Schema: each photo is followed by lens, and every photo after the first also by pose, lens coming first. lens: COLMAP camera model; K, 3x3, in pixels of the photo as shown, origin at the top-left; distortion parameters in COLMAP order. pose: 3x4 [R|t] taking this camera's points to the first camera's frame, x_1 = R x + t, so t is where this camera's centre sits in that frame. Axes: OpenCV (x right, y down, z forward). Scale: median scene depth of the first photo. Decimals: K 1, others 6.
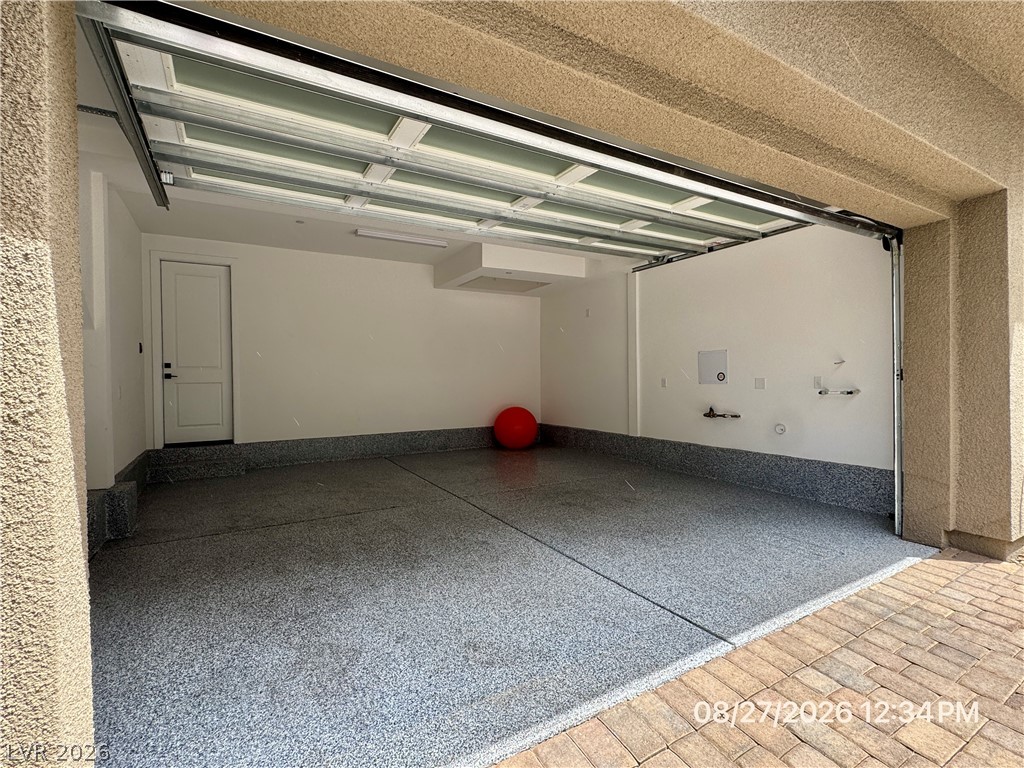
lens RADIAL K [[480.0, 0, 510.7], [0, 480.0, 382.7], [0, 0, 1]] dist [-0.000251, 0.000007]
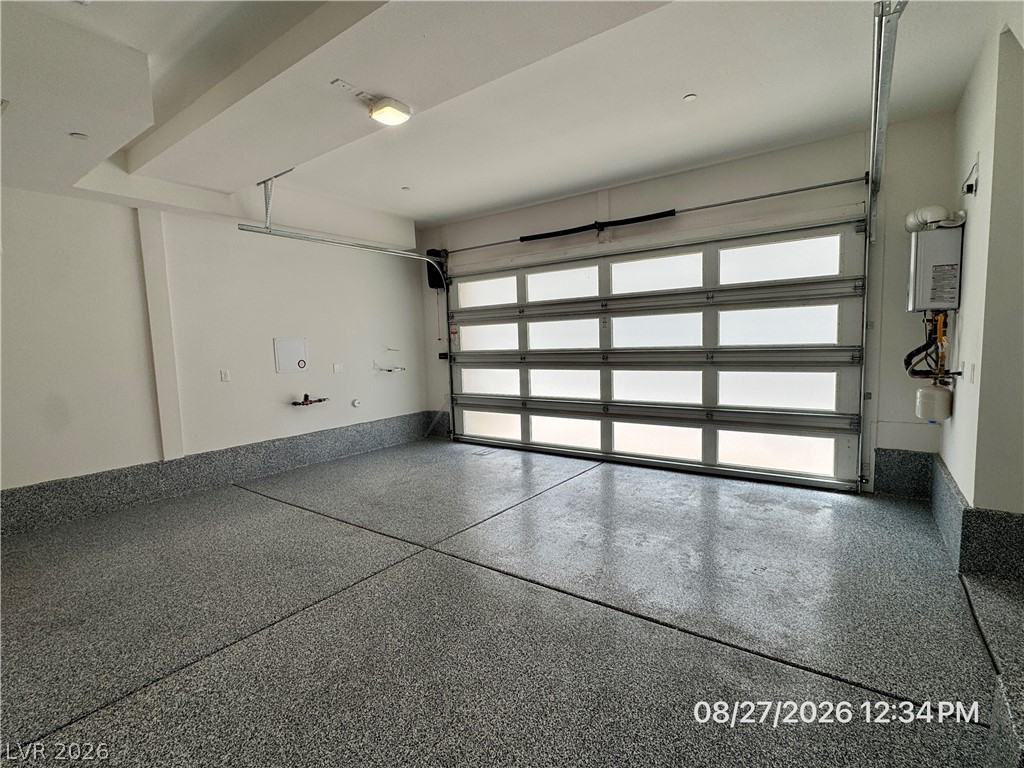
lens RADIAL K [[480.0, 0, 511.3], [0, 480.0, 386.1], [0, 0, 1]] dist [-0.000251, 0.000007]
pose [[-0.403401, -0.059122, 0.913111, -0.659949], [0.044345, 0.995475, 0.084045, -0.031264], [-0.913948, 0.074396, -0.398953, 1.003588]]
